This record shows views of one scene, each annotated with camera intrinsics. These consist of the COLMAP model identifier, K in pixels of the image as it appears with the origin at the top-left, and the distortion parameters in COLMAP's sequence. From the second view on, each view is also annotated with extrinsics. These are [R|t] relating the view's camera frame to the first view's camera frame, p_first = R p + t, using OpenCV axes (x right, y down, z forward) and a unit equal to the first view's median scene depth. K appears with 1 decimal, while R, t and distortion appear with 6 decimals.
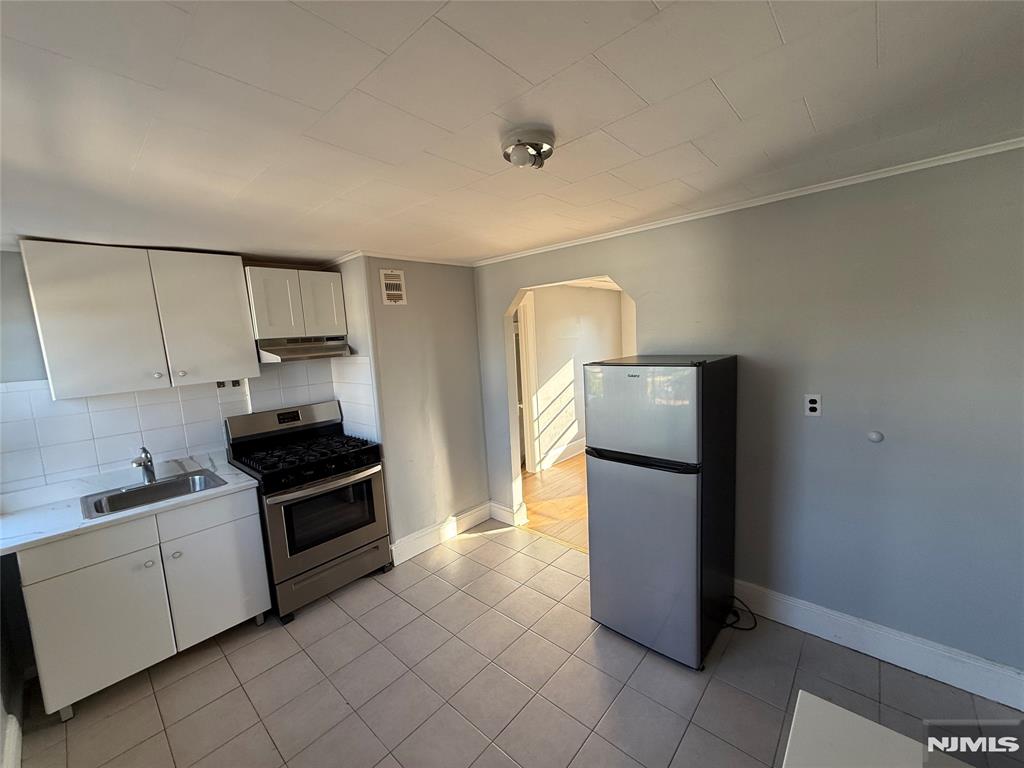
lens RADIAL K [[407.9, 0, 512.0], [0, 407.9, 384.0], [0, 0, 1]] dist [-0.001816, -0.000077]
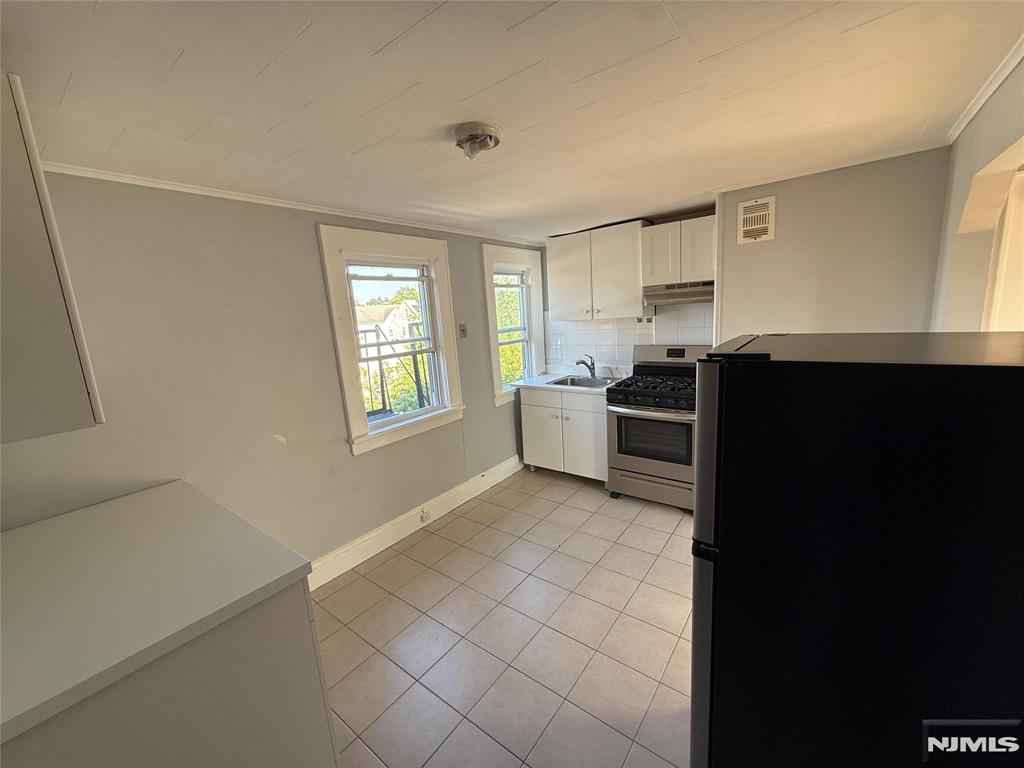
lens RADIAL K [[407.9, 0, 512.0], [0, 407.9, 384.0], [0, 0, 1]] dist [-0.001816, -0.000077]
pose [[0.084073, 0.230345, -0.969470, 0.628484], [-0.061960, 0.972241, 0.225630, -0.074680], [0.994531, 0.041099, 0.096012, 0.478656]]
